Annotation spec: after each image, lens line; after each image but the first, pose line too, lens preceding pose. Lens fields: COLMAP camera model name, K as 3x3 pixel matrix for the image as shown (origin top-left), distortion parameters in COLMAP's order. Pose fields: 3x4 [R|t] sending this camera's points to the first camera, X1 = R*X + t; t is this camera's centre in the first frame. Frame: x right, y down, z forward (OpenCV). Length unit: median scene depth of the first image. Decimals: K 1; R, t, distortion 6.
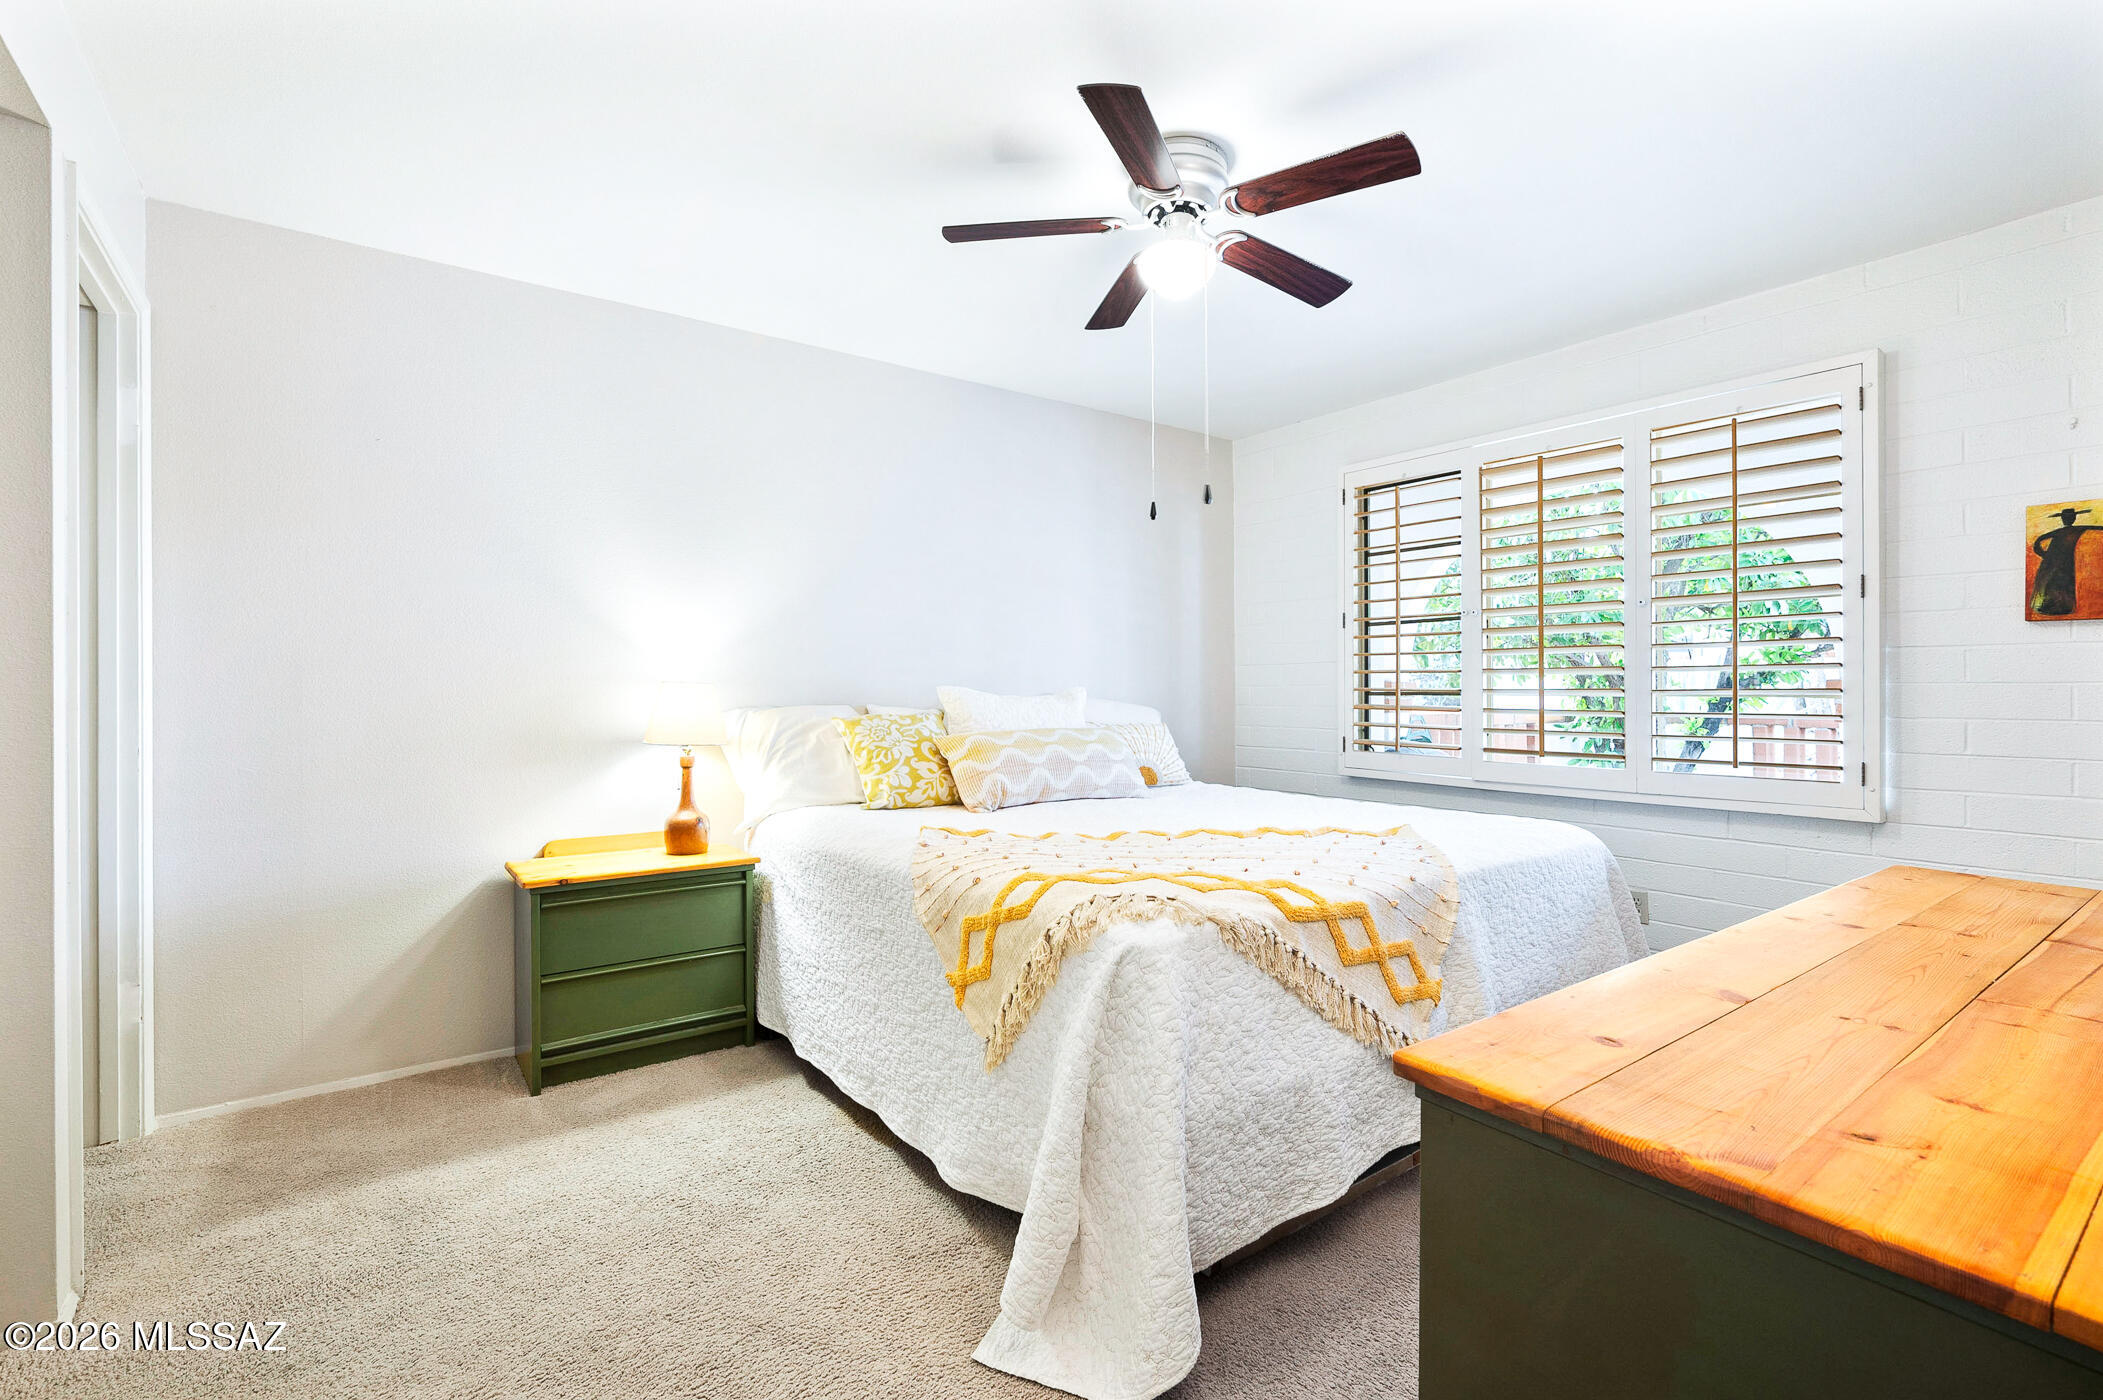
lens RADIAL K [[964.2, 0, 1054.1], [0, 964.2, 690.8], [0, 0, 1]] dist [0.004010, 0.000320]
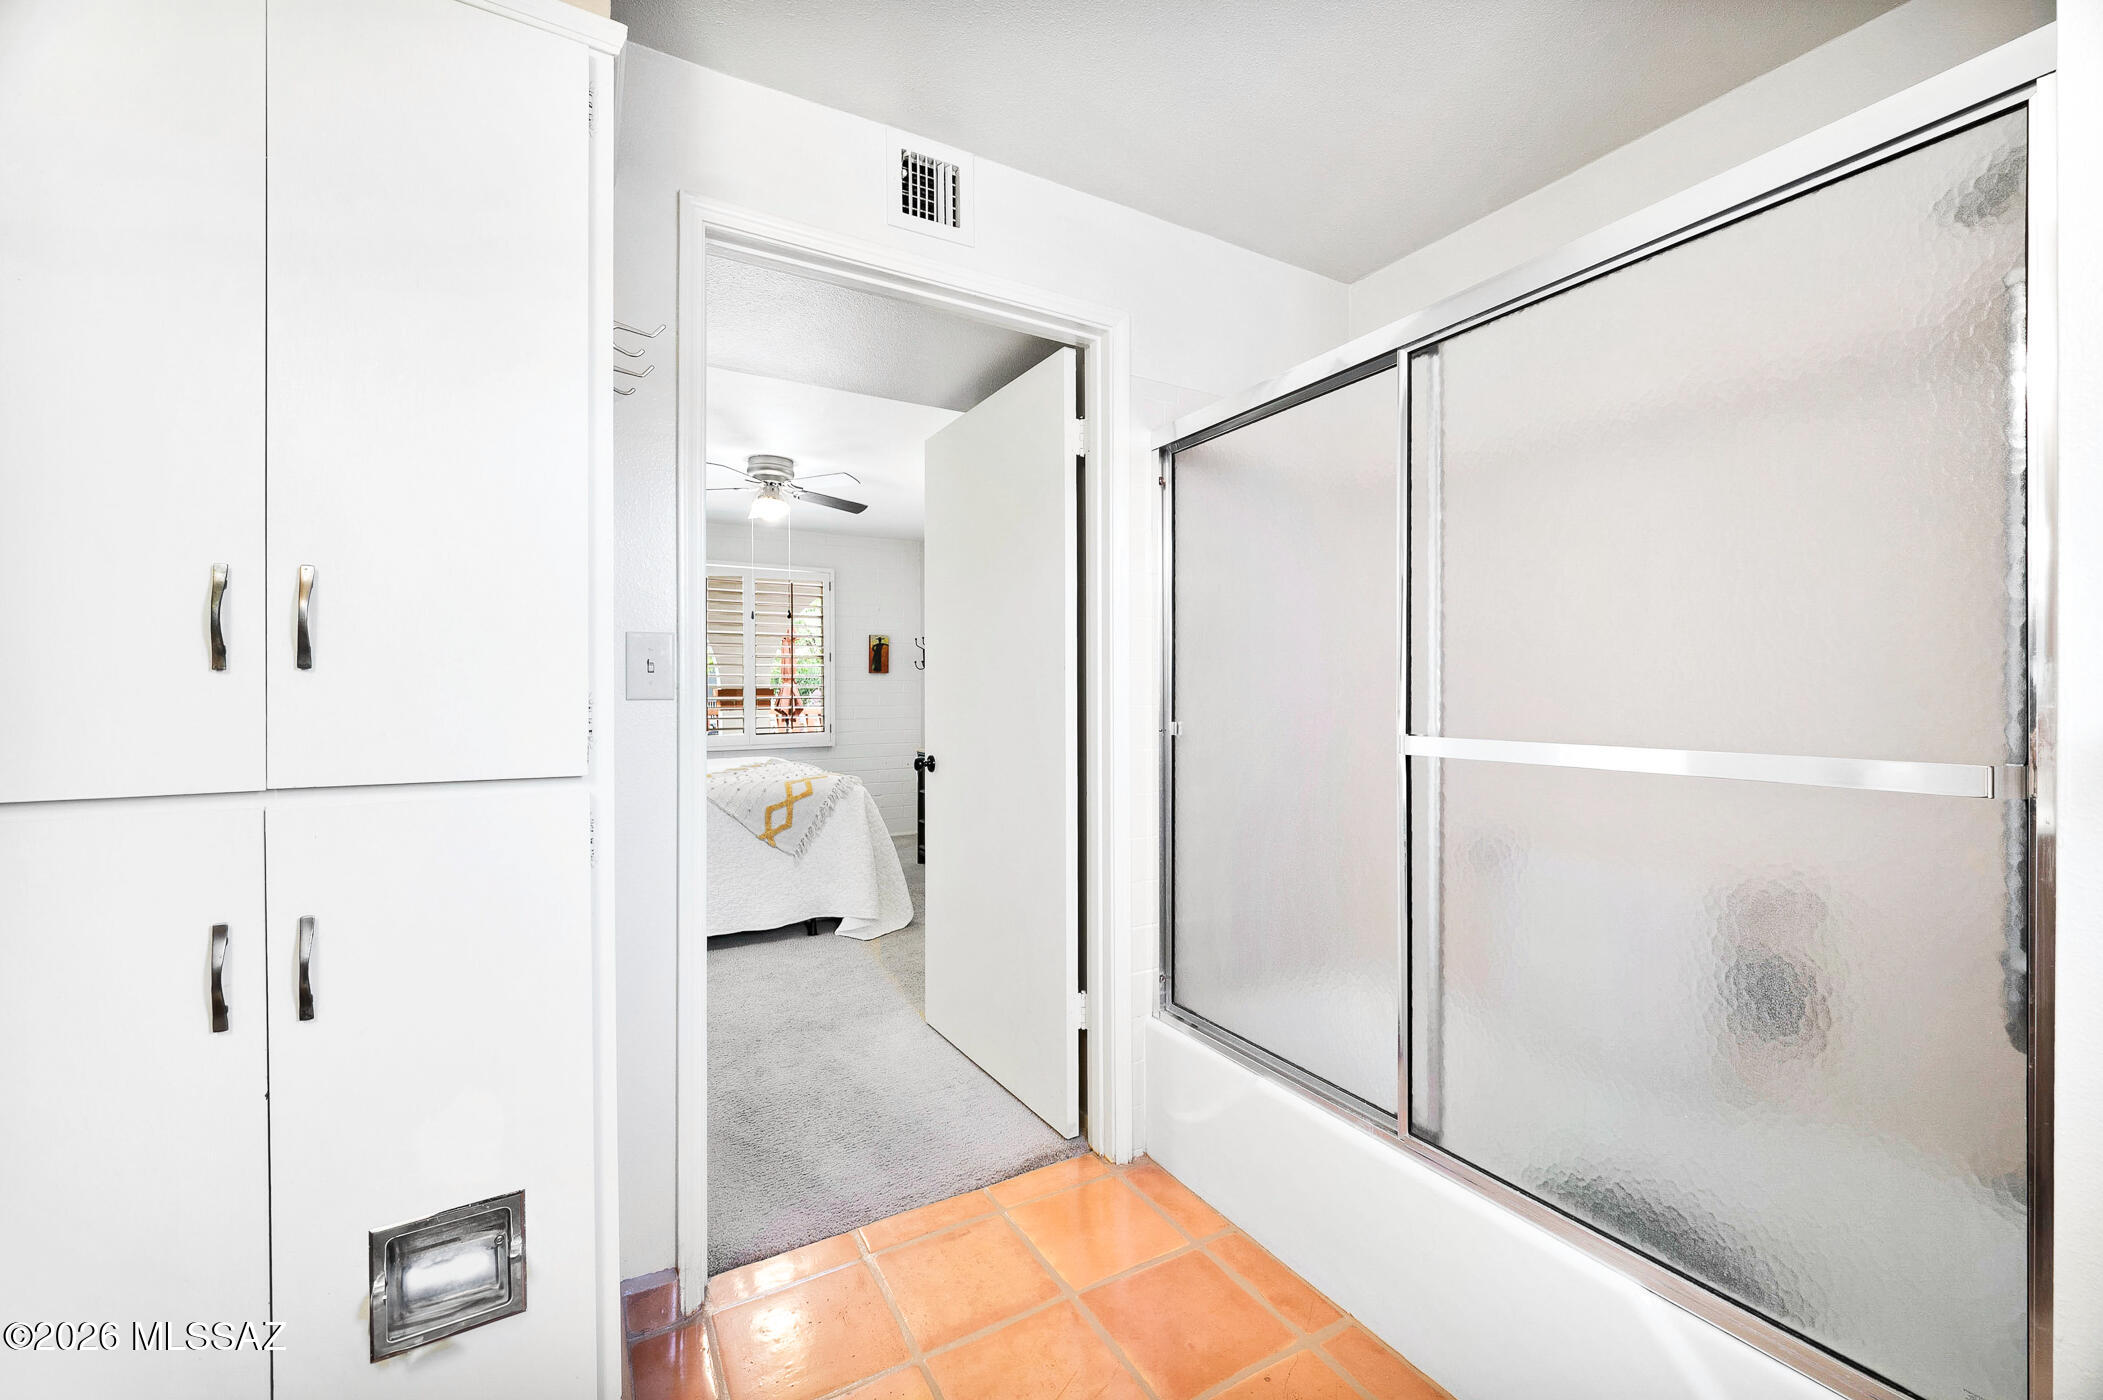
lens RADIAL K [[844.2, 0, 1055.4], [0, 844.2, 698.8], [0, 0, 1]] dist [-0.000210, -0.000419]
pose [[0.129748, -0.005000, 0.991534, -1.885894], [0.003009, 0.999985, 0.004649, -0.005929], [-0.991542, 0.002380, 0.129761, 0.133120]]
